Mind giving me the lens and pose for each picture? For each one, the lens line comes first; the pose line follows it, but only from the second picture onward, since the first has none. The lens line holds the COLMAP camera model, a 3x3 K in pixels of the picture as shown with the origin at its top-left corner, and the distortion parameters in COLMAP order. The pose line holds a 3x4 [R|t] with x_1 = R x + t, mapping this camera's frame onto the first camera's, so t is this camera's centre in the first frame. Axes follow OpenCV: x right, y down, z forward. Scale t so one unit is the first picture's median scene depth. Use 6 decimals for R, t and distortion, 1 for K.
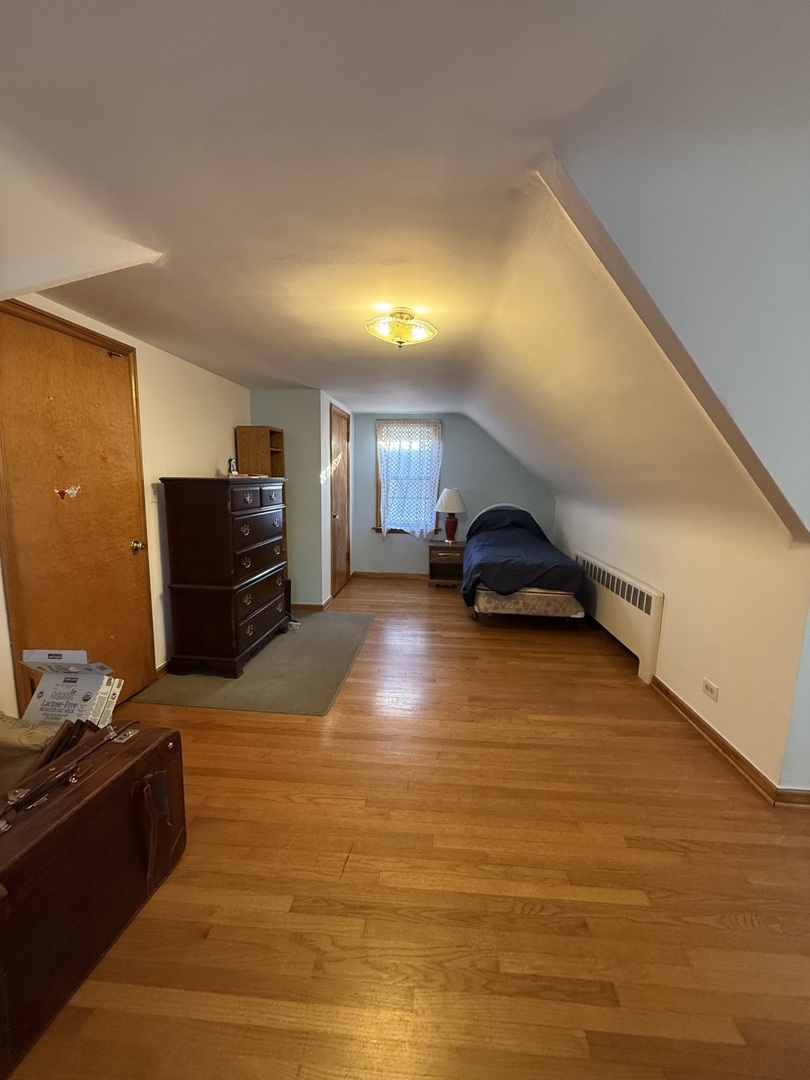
lens RADIAL K [[428.6, 0, 400.7], [0, 428.6, 536.7], [0, 0, 1]] dist [-0.000054, 0.000304]
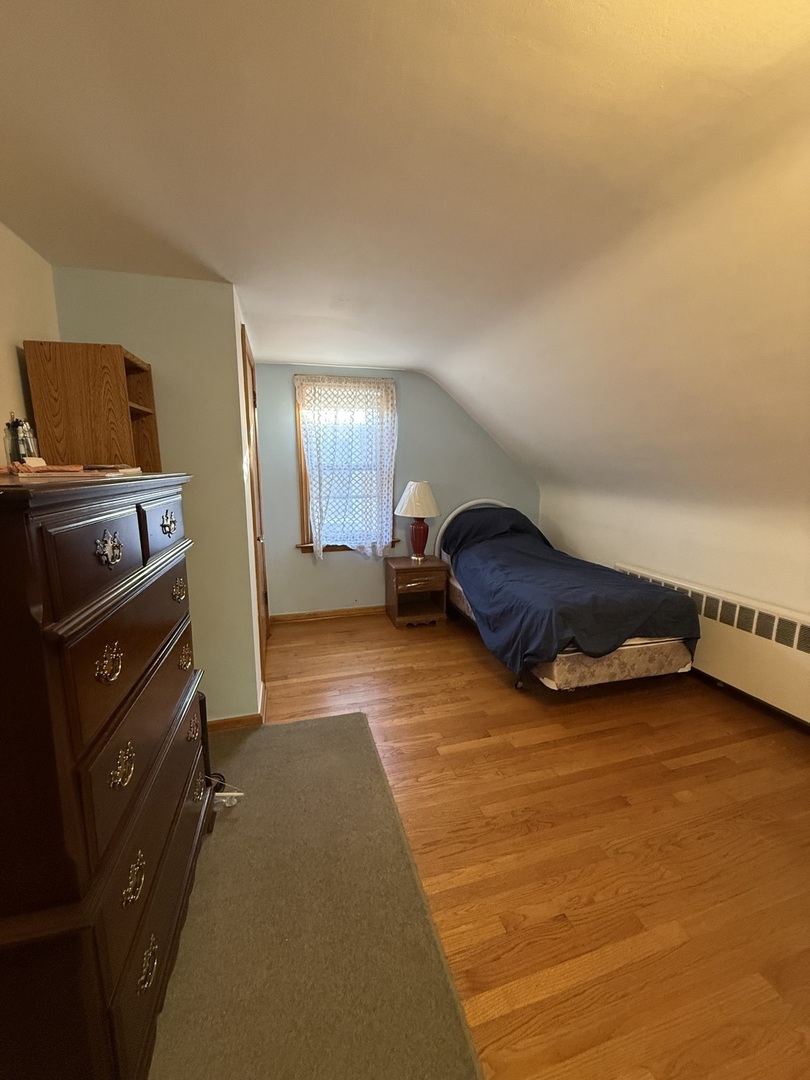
lens RADIAL K [[428.6, 0, 400.7], [0, 428.6, 536.7], [0, 0, 1]] dist [-0.000054, 0.000304]
pose [[0.935006, -0.075410, 0.346523, -0.151027], [0.065673, 0.997048, 0.039773, -0.053102], [-0.348499, -0.014431, 0.937198, 0.366885]]
